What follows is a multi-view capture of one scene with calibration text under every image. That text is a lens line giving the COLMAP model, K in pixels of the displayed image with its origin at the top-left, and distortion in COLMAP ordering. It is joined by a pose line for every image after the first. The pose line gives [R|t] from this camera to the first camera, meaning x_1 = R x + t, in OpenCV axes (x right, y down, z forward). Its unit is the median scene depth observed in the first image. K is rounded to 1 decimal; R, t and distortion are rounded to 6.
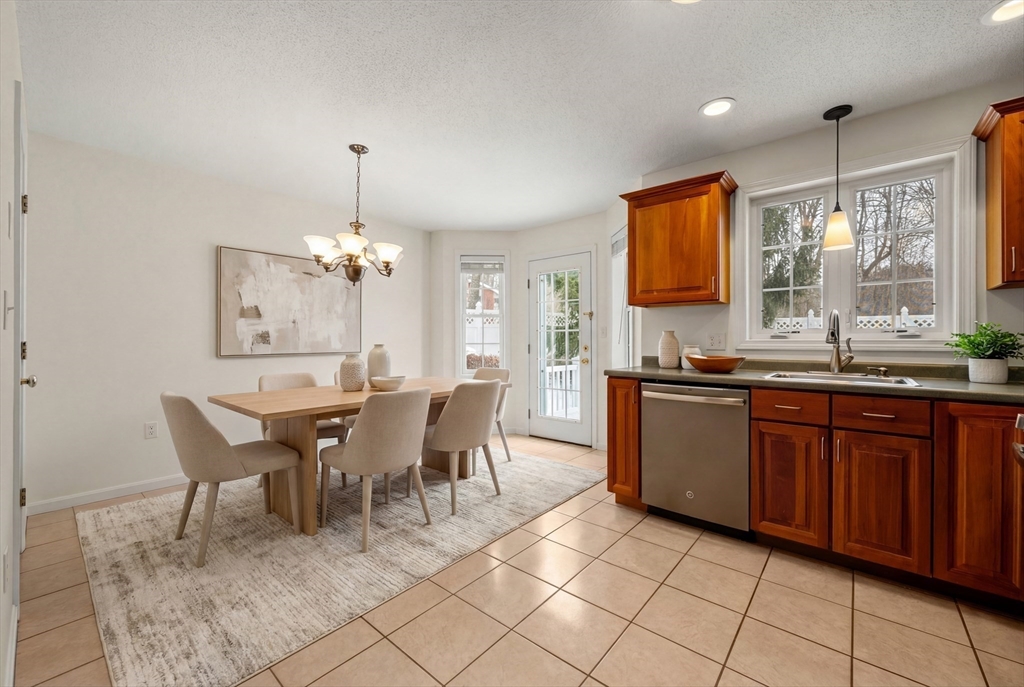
lens RADIAL K [[401.0, 0, 510.1], [0, 401.0, 342.9], [0, 0, 1]] dist [-0.002009, -0.000057]
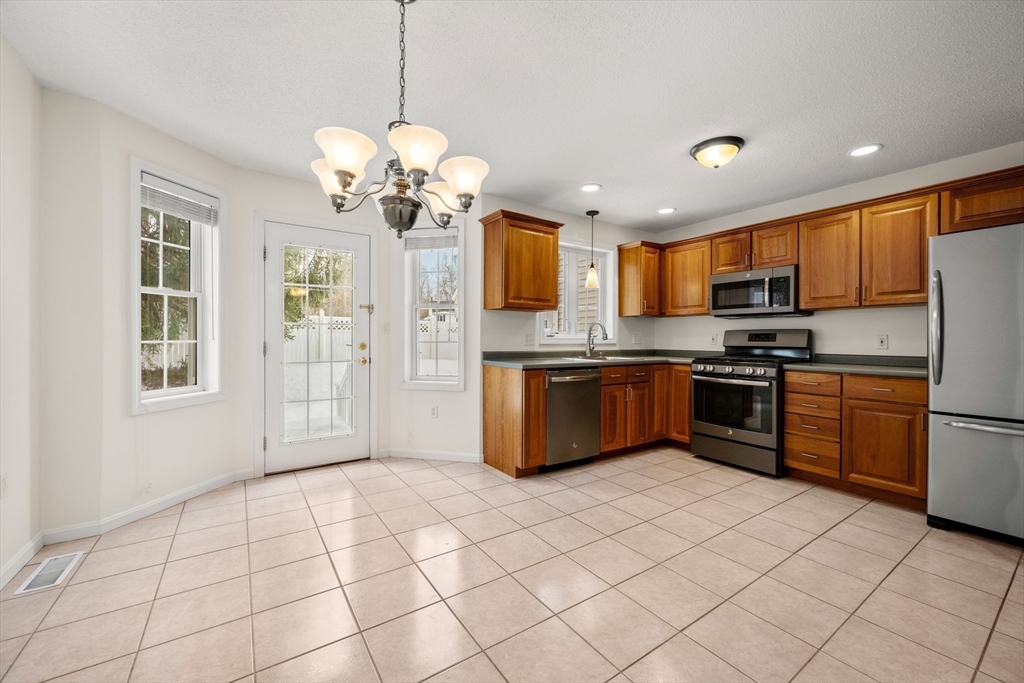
lens RADIAL K [[403.9, 0, 509.6], [0, 403.9, 340.5], [0, 0, 1]] dist [-0.000632, -0.000002]
pose [[0.272465, -0.005746, 0.962148, -0.933435], [0.000038, 0.999982, 0.005961, -0.006899], [-0.962166, -0.001587, 0.272461, 0.762461]]
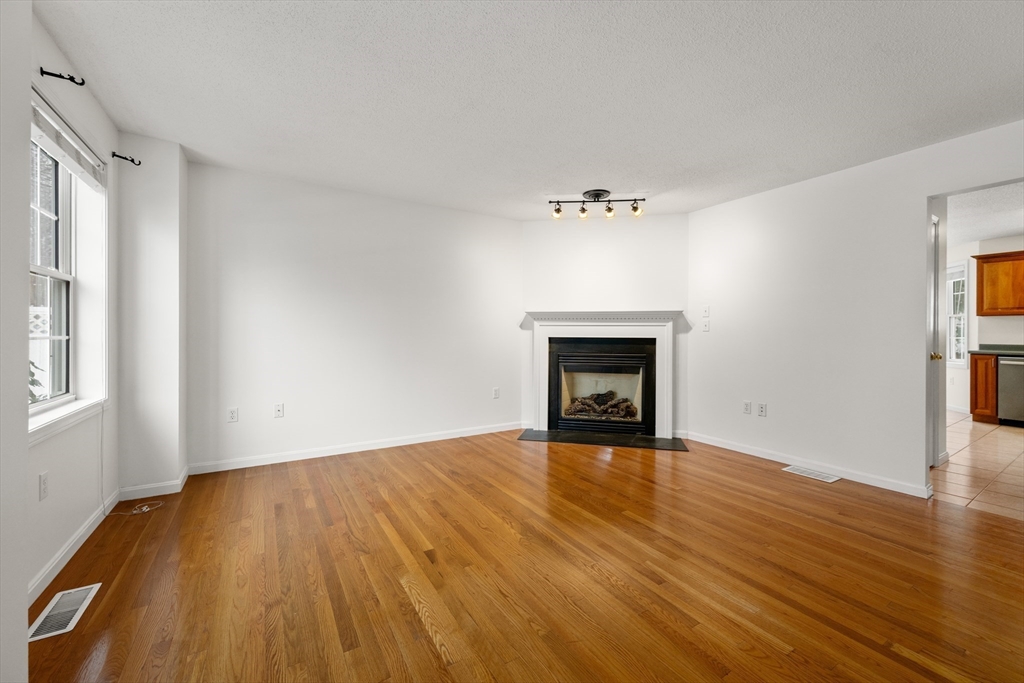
lens RADIAL K [[403.9, 0, 517.1], [0, 403.9, 337.7], [0, 0, 1]] dist [-0.000632, -0.000002]
pose [[0.952775, -0.002051, -0.303671, -1.319840], [0.003784, 0.999980, 0.005120, -0.013330], [0.303655, -0.006028, 0.952763, -1.605554]]
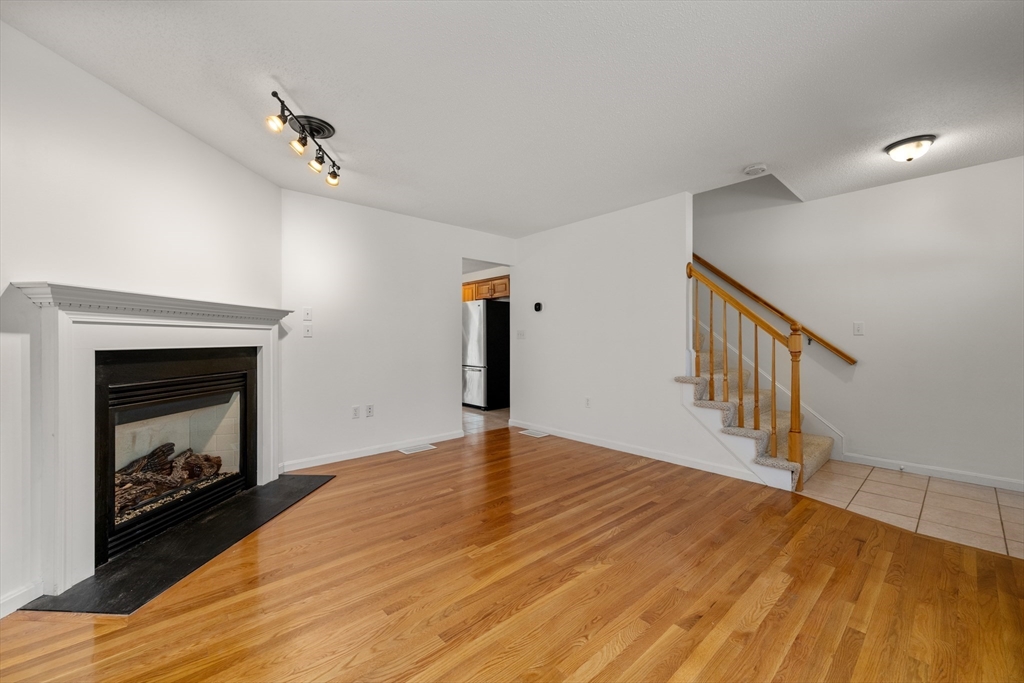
lens RADIAL K [[403.9, 0, 512.5], [0, 403.9, 337.3], [0, 0, 1]] dist [-0.000632, -0.000002]
pose [[0.140514, -0.005676, 0.990062, -3.175390], [0.007361, 0.999962, 0.004688, -0.039651], [-0.990051, 0.006629, 0.140550, -0.058169]]
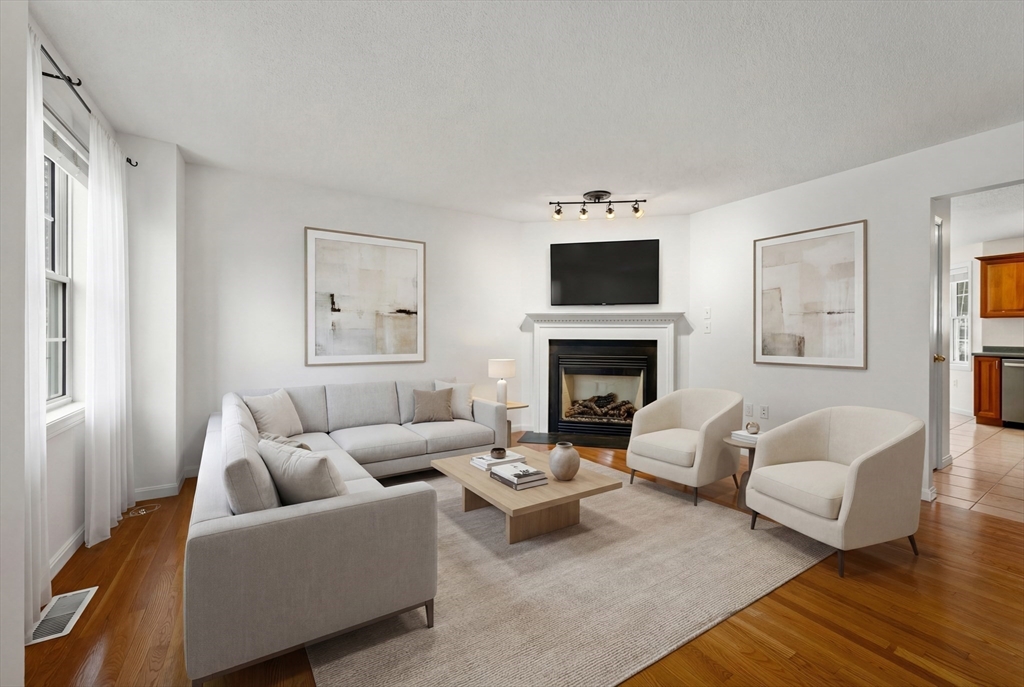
lens RADIAL K [[401.0, 0, 515.2], [0, 401.0, 339.9], [0, 0, 1]] dist [-0.002009, -0.000057]
pose [[0.954084, -0.001737, -0.299535, -1.356087], [0.003636, 0.999977, 0.005784, -0.013468], [0.299518, -0.006608, 0.954068, -1.574092]]
